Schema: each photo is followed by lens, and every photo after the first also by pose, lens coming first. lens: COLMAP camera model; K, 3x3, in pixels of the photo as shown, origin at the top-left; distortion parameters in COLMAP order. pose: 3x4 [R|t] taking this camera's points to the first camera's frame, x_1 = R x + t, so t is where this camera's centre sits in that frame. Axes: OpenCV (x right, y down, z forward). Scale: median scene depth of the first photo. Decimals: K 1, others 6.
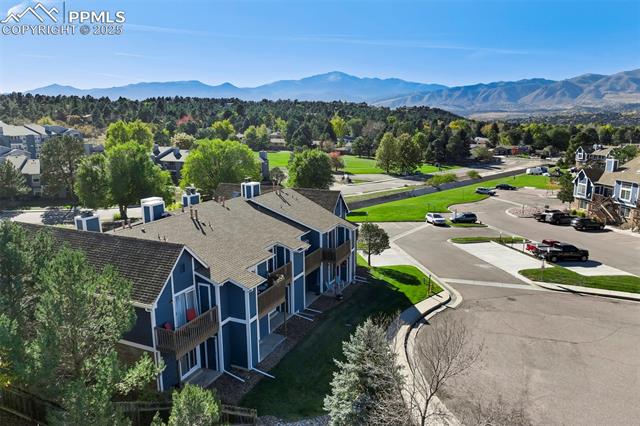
lens RADIAL K [[443.9, 0, 322.3], [0, 443.9, 211.5], [0, 0, 1]] dist [0.002053, 0.002253]
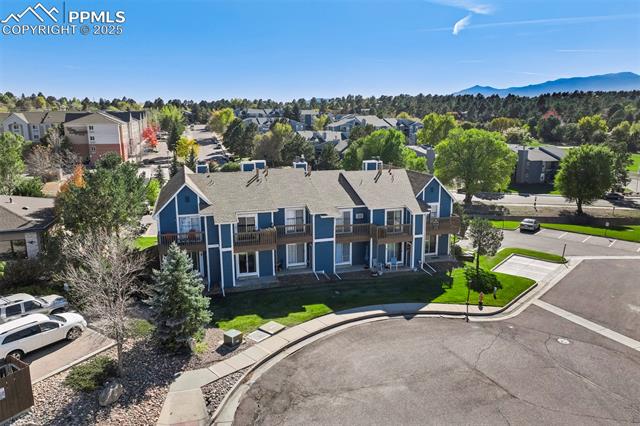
lens RADIAL K [[443.9, 0, 322.3], [0, 443.9, 211.5], [0, 0, 1]] dist [0.002053, 0.002253]
pose [[0.665918, 0.154705, -0.729808, 0.648076], [-0.151315, 0.985937, 0.070931, -0.001419], [0.730518, 0.063197, 0.679963, 0.209036]]
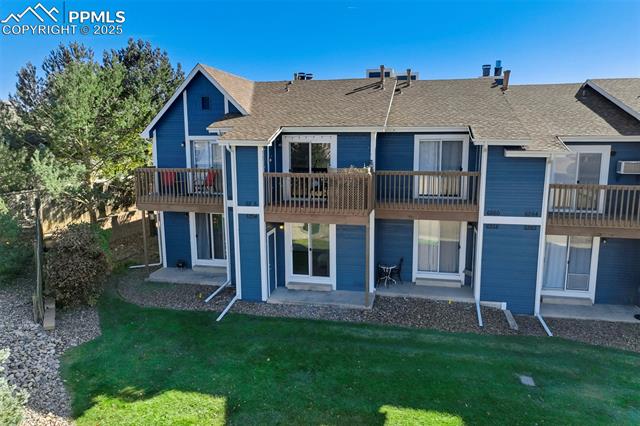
lens RADIAL K [[443.9, 0, 322.3], [0, 443.9, 211.5], [0, 0, 1]] dist [0.002053, 0.002253]
pose [[0.219621, 0.165344, -0.961472, 0.263182], [-0.194326, 0.973198, 0.122973, 0.106874], [0.956036, 0.159831, 0.245865, 0.639091]]
